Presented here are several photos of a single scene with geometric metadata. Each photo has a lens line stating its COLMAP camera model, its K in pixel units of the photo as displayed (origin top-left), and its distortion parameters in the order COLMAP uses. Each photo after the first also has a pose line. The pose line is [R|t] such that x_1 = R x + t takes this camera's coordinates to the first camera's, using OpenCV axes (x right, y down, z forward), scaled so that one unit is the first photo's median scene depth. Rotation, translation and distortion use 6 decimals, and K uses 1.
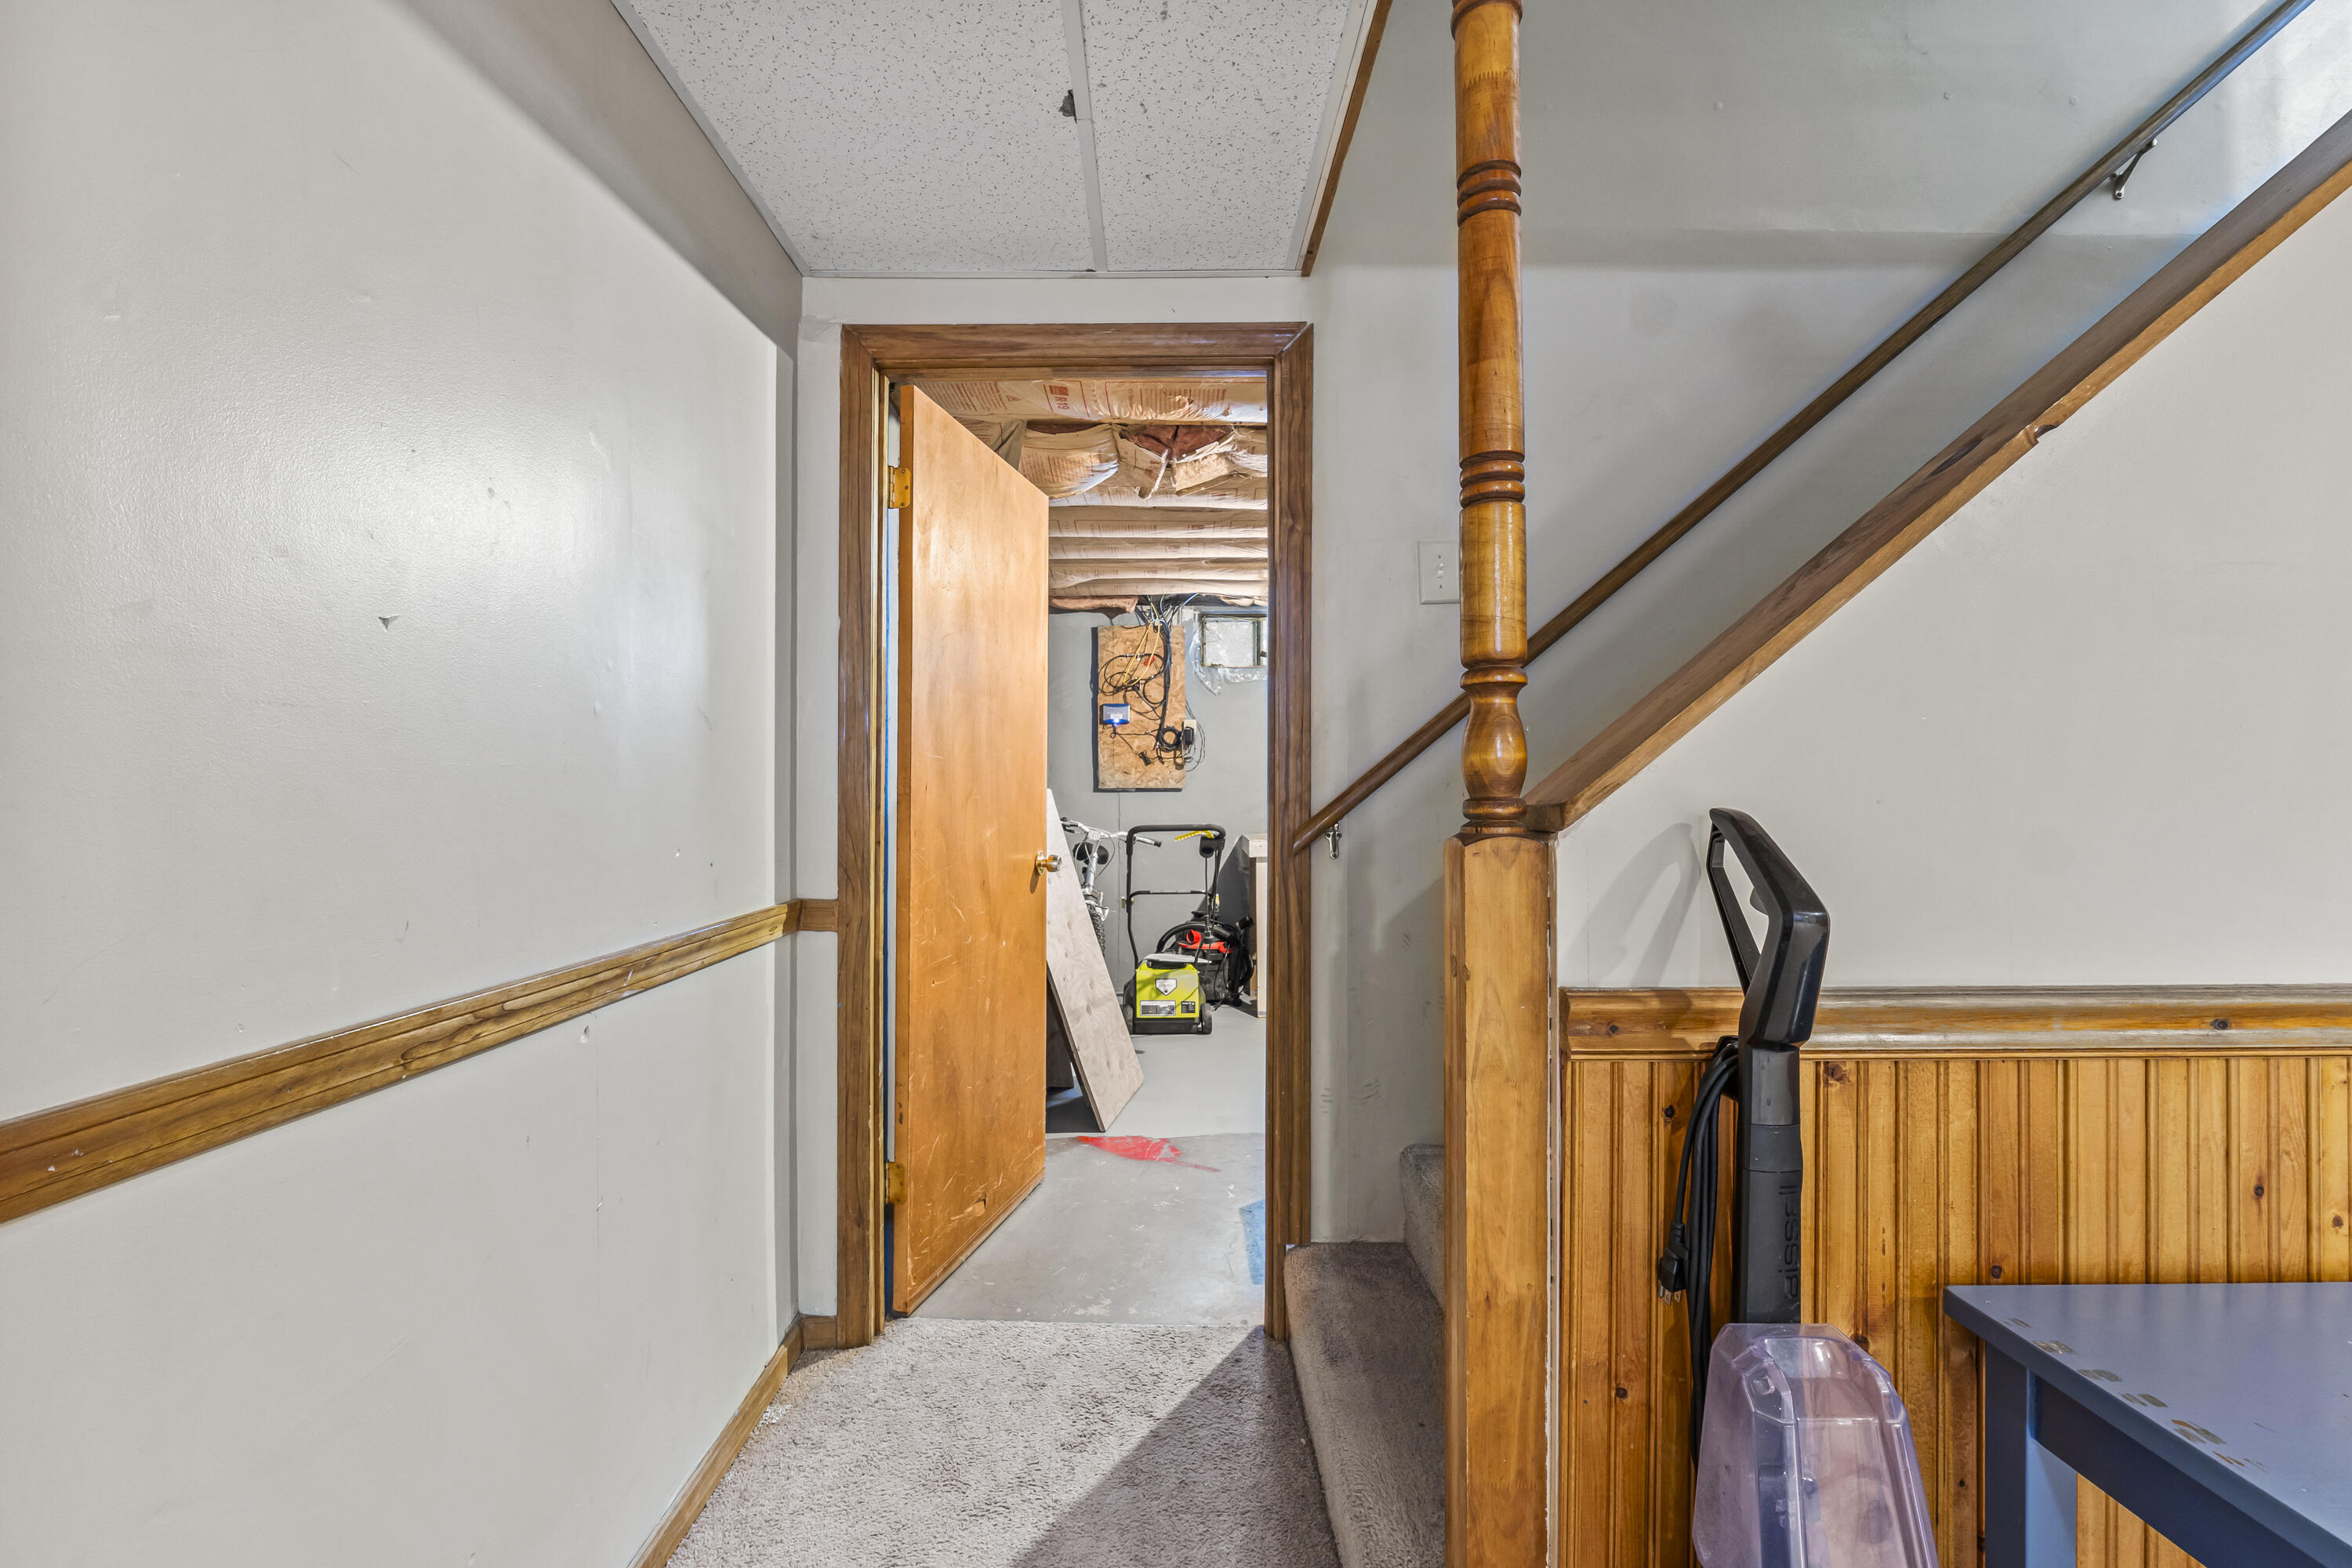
lens RADIAL K [[989.5, 0, 1172.0], [0, 989.5, 791.0], [0, 0, 1]] dist [-0.008501, -0.000325]
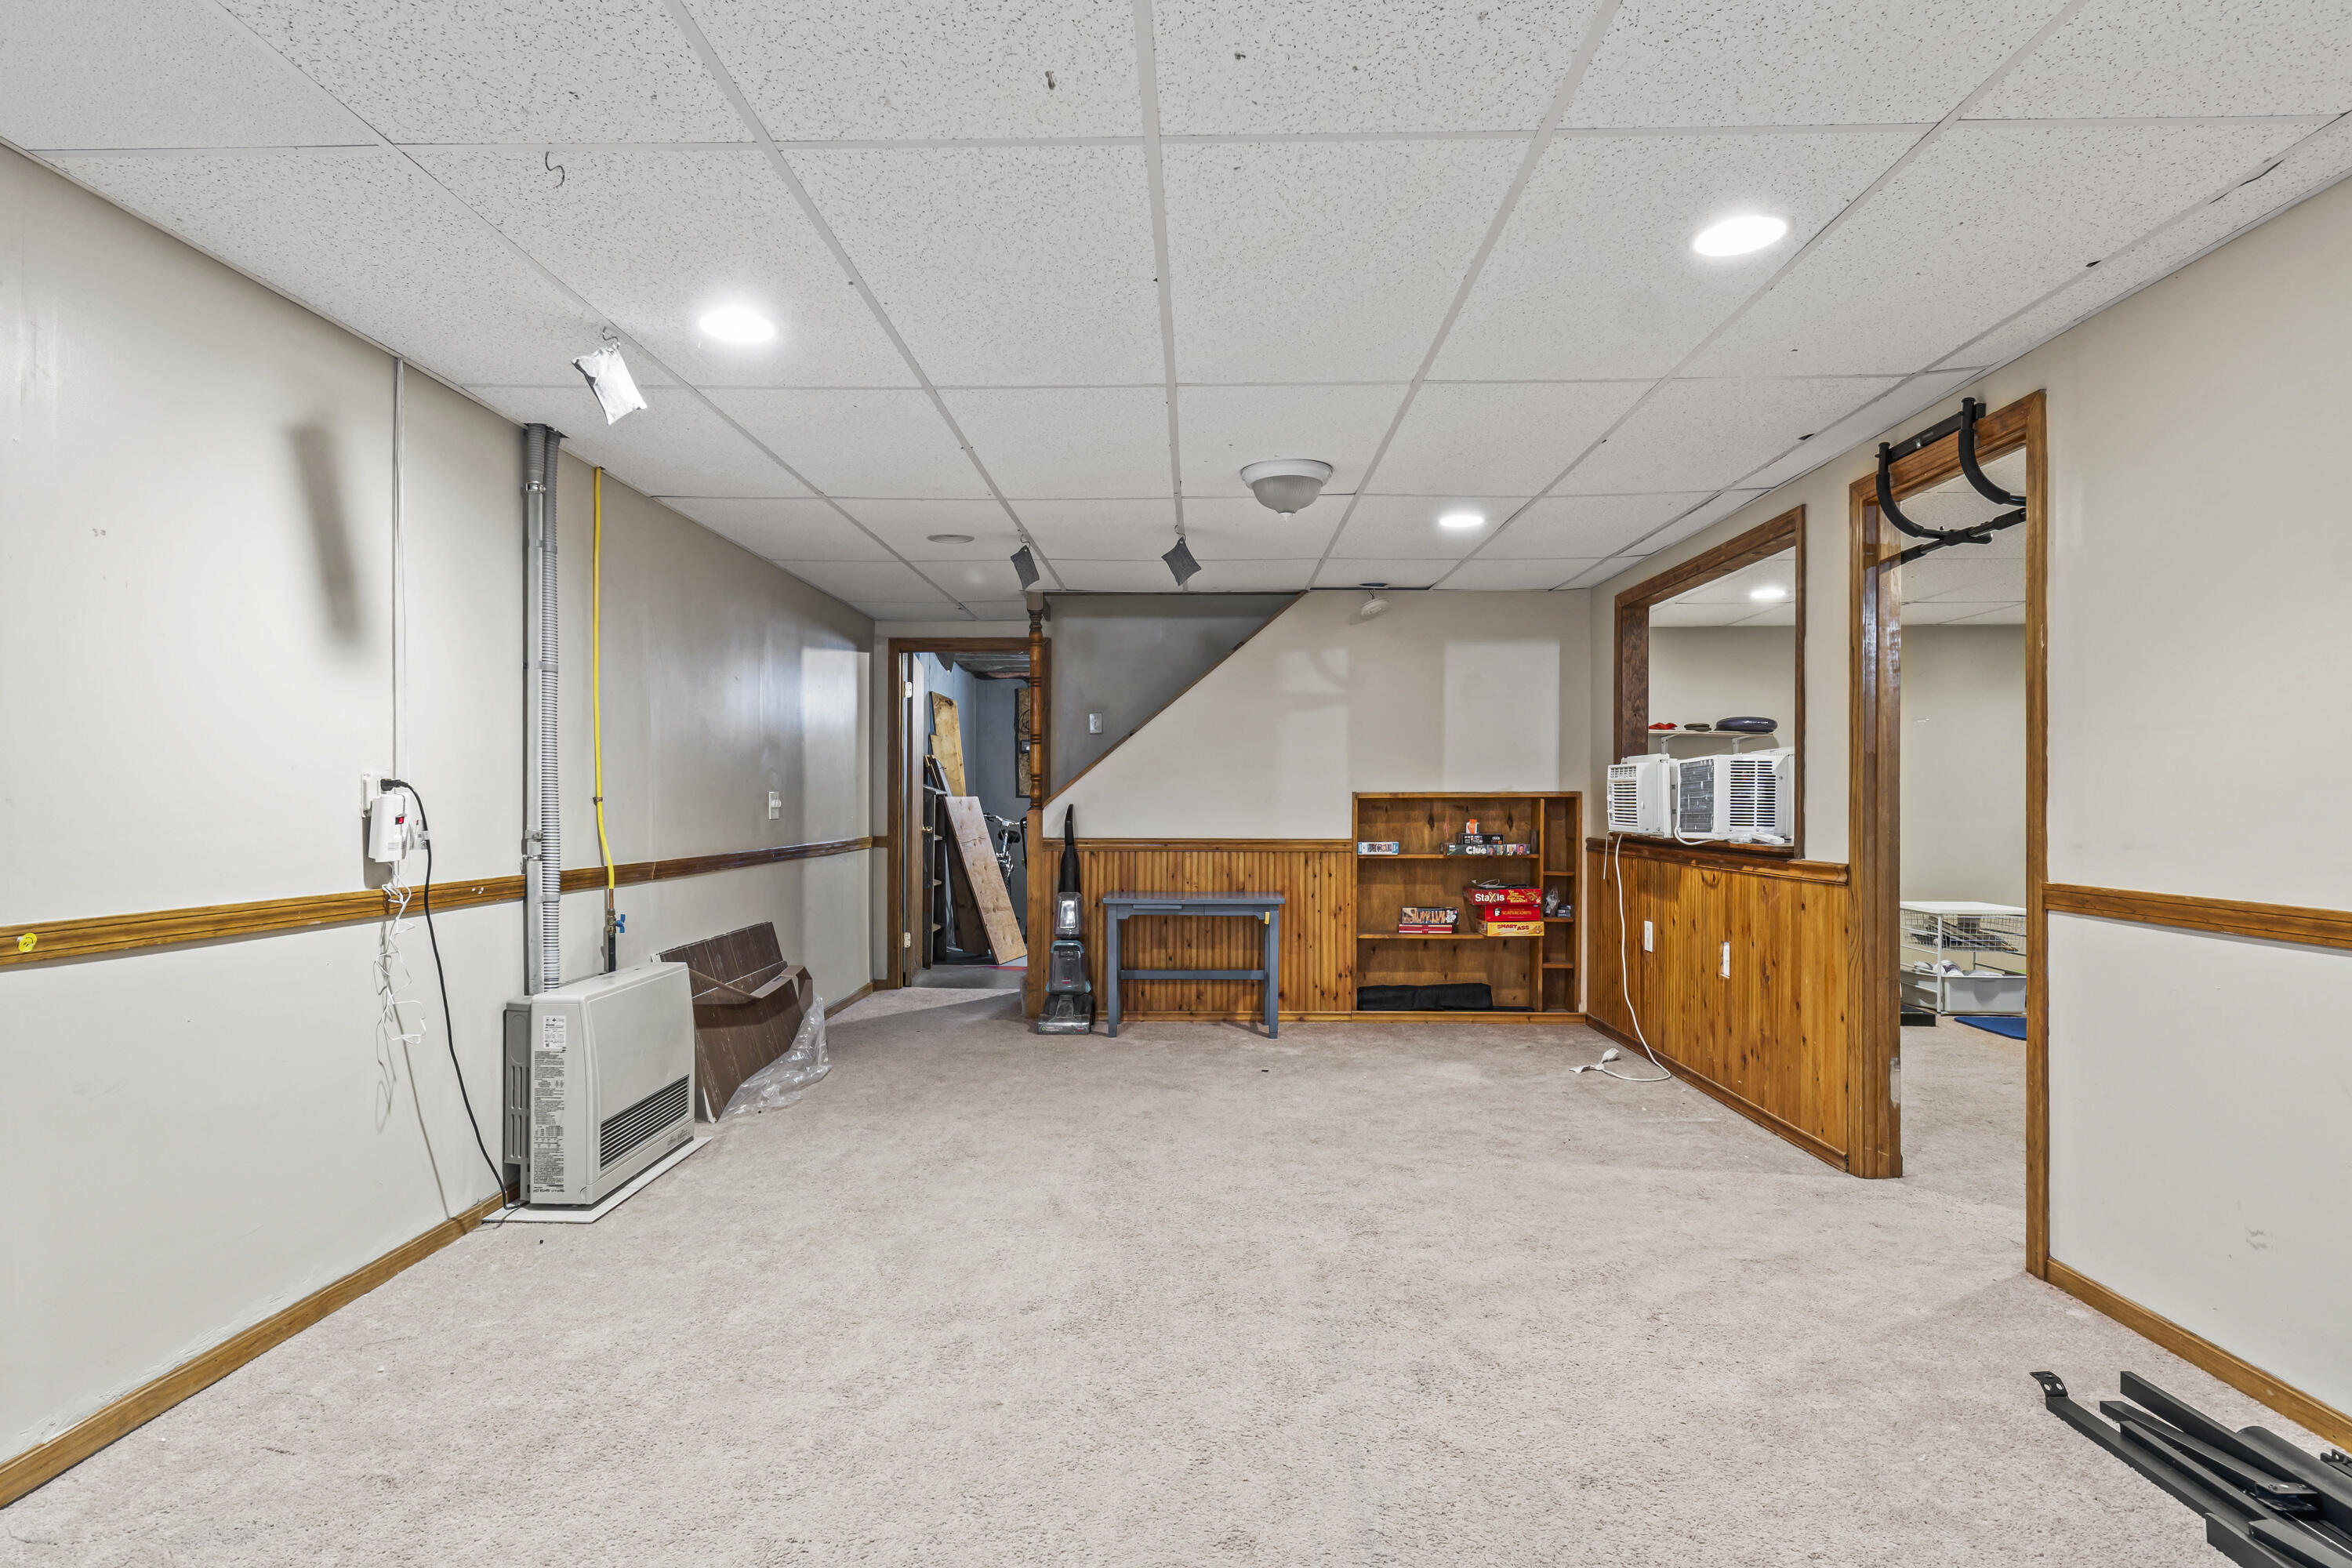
lens RADIAL K [[1405.4, 0, 1172.5], [0, 1405.4, 795.6], [0, 0, 1]] dist [0.001607, 0.000172]
pose [[0.999346, 0.001965, -0.036103, 0.238392], [-0.001869, 0.999995, 0.002694, -0.008910], [0.036109, -0.002624, 0.999344, -1.139356]]
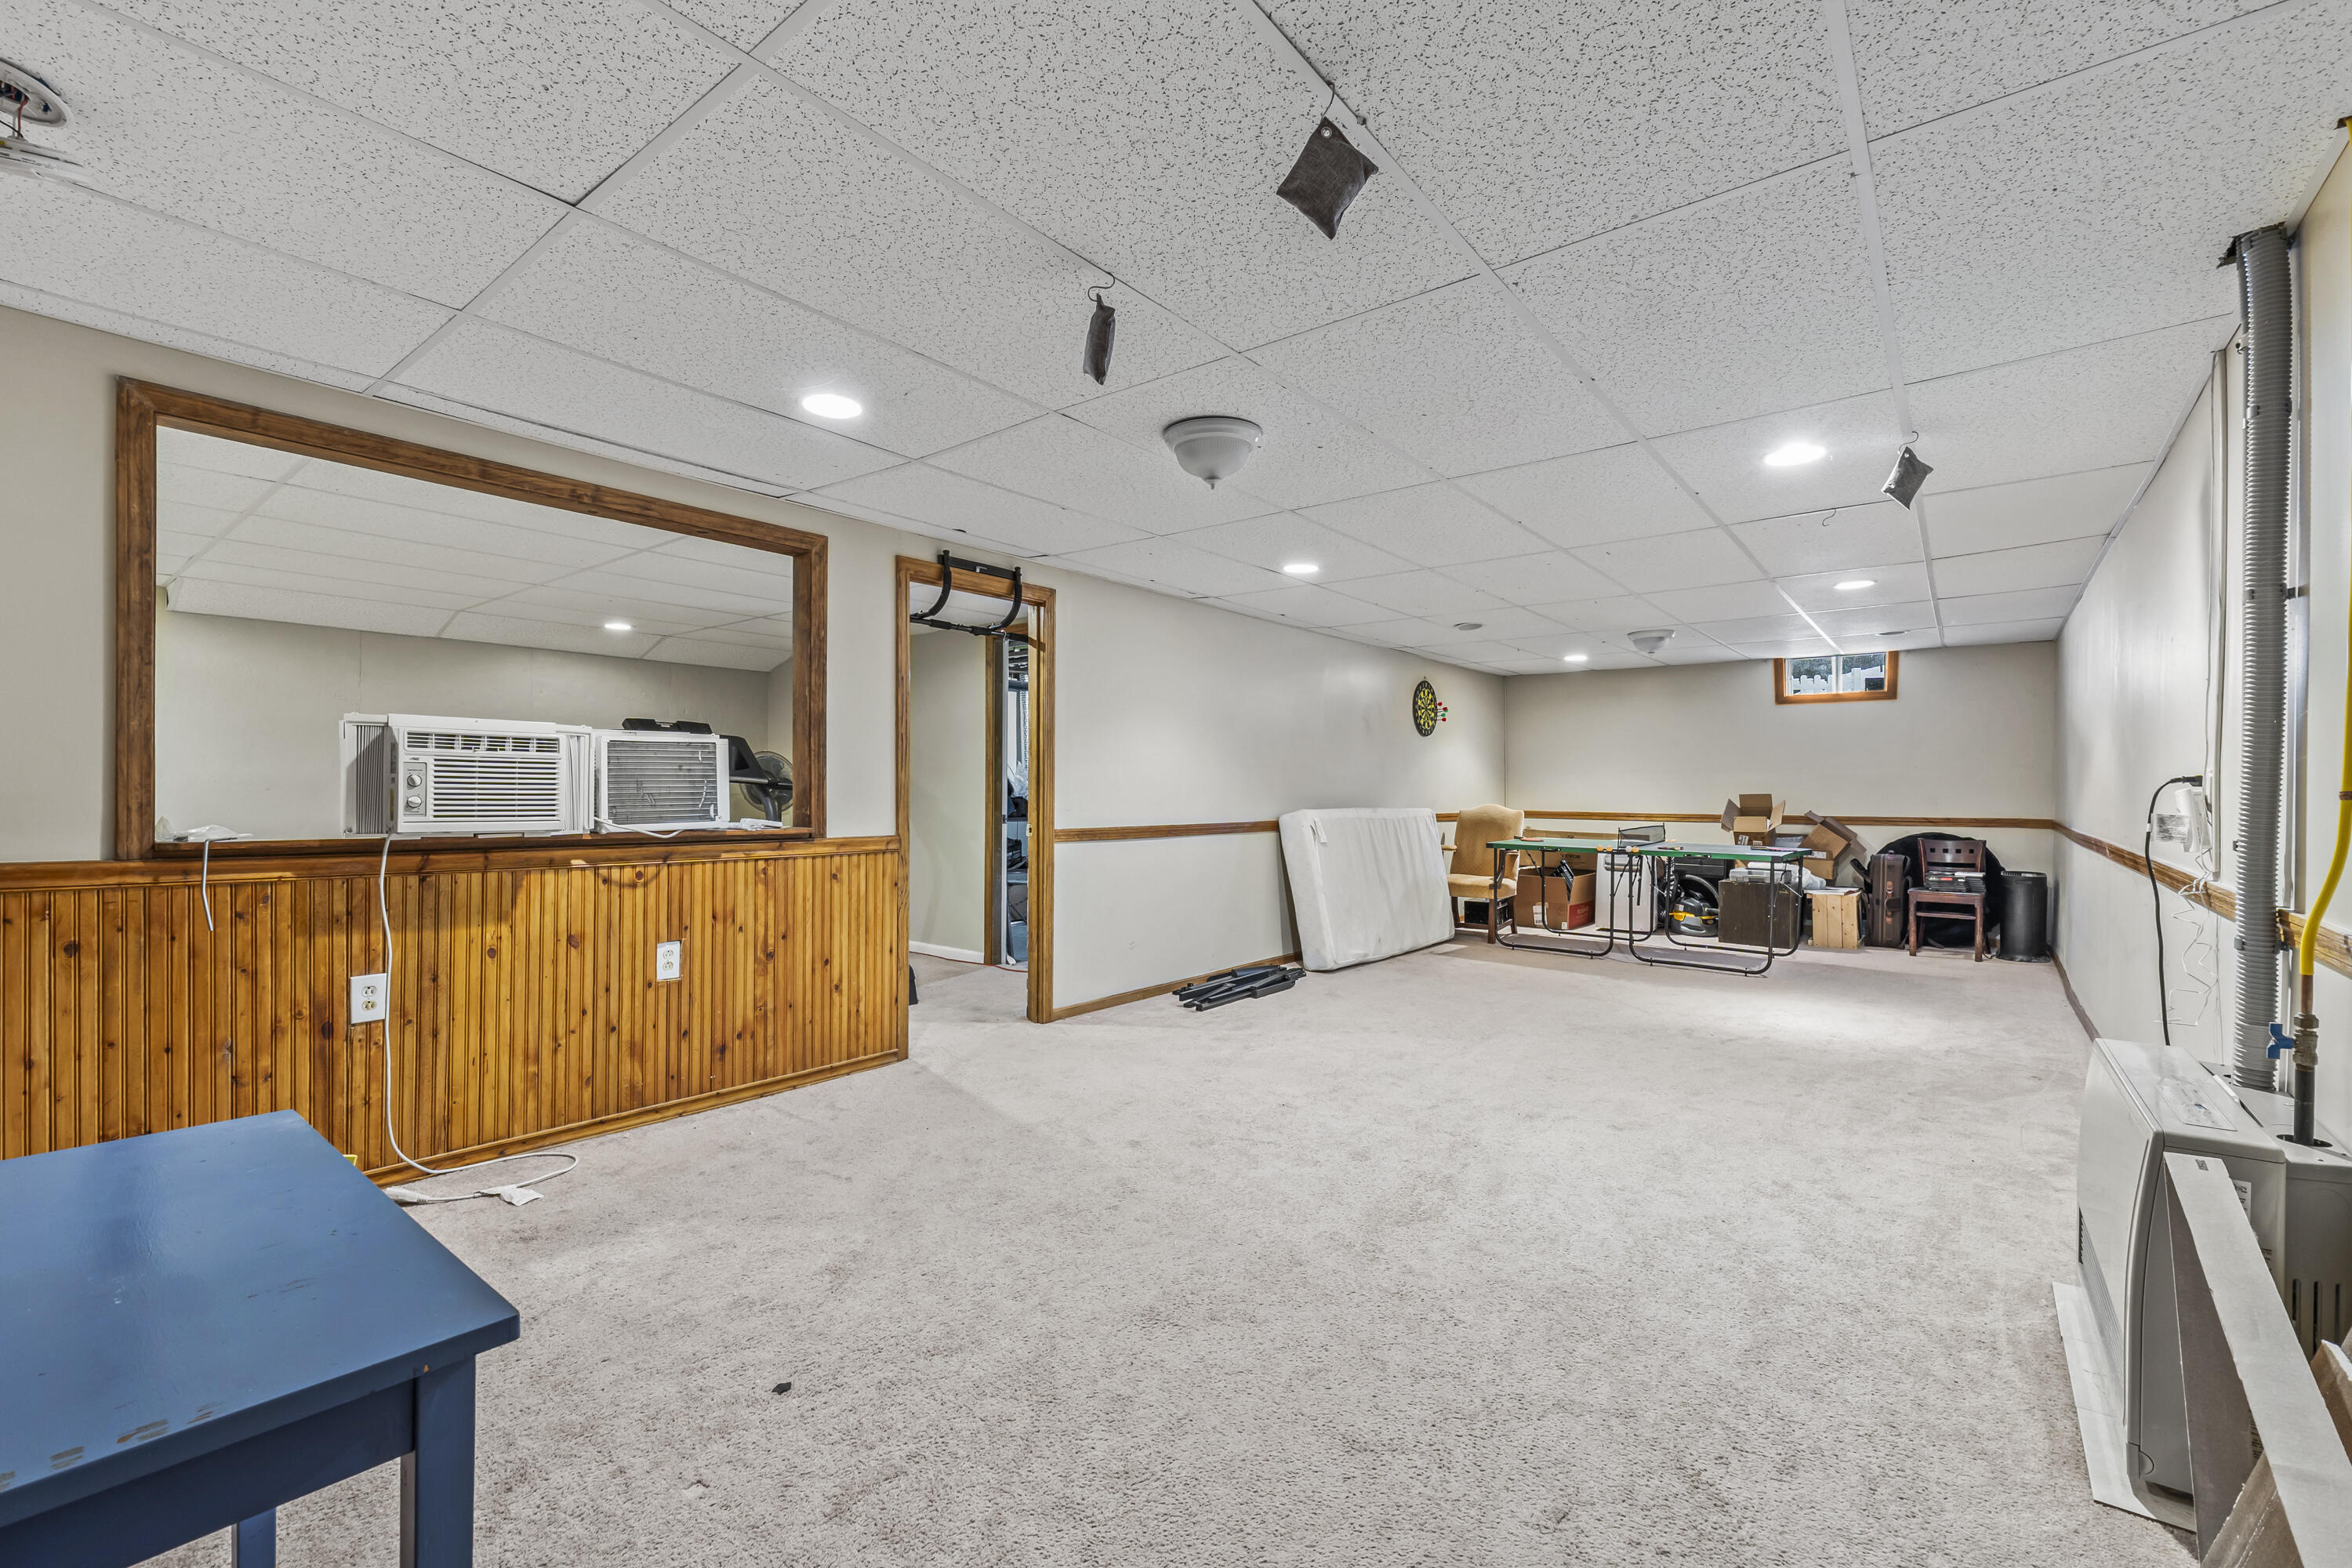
lens RADIAL K [[989.5, 0, 1171.3], [0, 989.5, 788.3], [0, 0, 1]] dist [-0.008501, -0.000325]
pose [[-0.773134, -0.007390, 0.634200, -0.451912], [-0.010951, 0.999939, -0.001698, -0.003117], [-0.634148, -0.008258, -0.773168, 1.852682]]
